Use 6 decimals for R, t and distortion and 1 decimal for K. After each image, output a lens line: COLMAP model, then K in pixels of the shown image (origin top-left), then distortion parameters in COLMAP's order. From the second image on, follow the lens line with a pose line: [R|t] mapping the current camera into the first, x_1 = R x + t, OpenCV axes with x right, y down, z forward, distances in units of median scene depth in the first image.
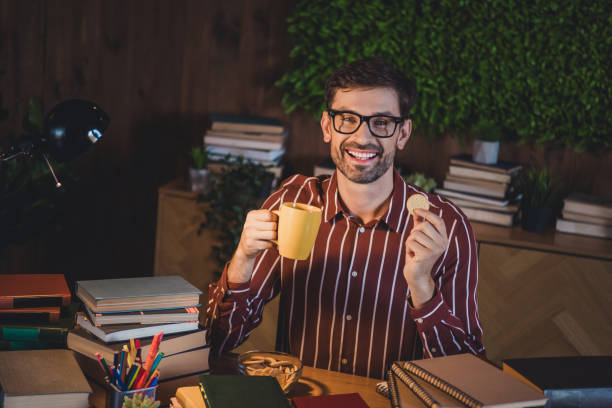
lens RADIAL K [[1224.1, 0, 307.3], [0, 1224.1, 203.0], [0, 0, 1]] dist [0.320191, 0.000000]
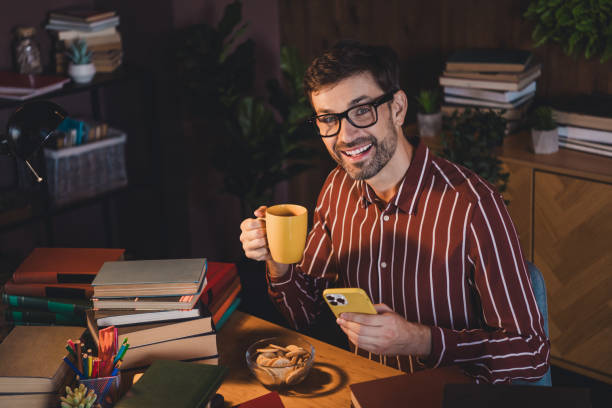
lens RADIAL K [[1224.1, 0, 308.5], [0, 1224.1, 202.6], [0, 0, 1]] dist [0.320191, 0.000000]
pose [[0.851720, 0.037055, -0.522686, 0.474831], [0.021850, 0.994117, 0.106081, -0.088579], [0.523542, -0.101772, 0.845900, 0.188580]]
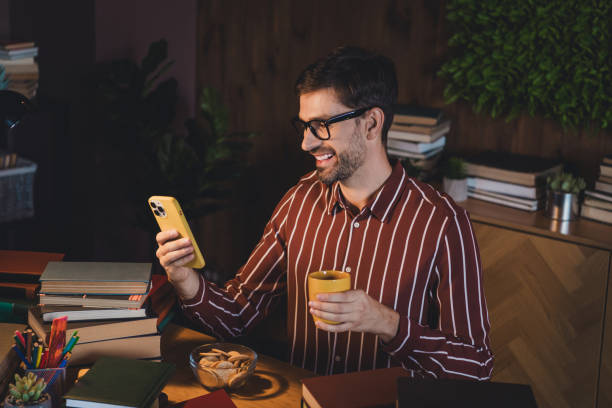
lens RADIAL K [[1224.1, 0, 318.6], [0, 1224.1, 203.9], [0, 0, 1]] dist [0.320191, 0.000000]
pose [[0.913420, 0.051427, -0.403756, 0.420020], [-0.045081, 0.998665, 0.025216, -0.021993], [0.404514, -0.004832, 0.914519, 0.110438]]
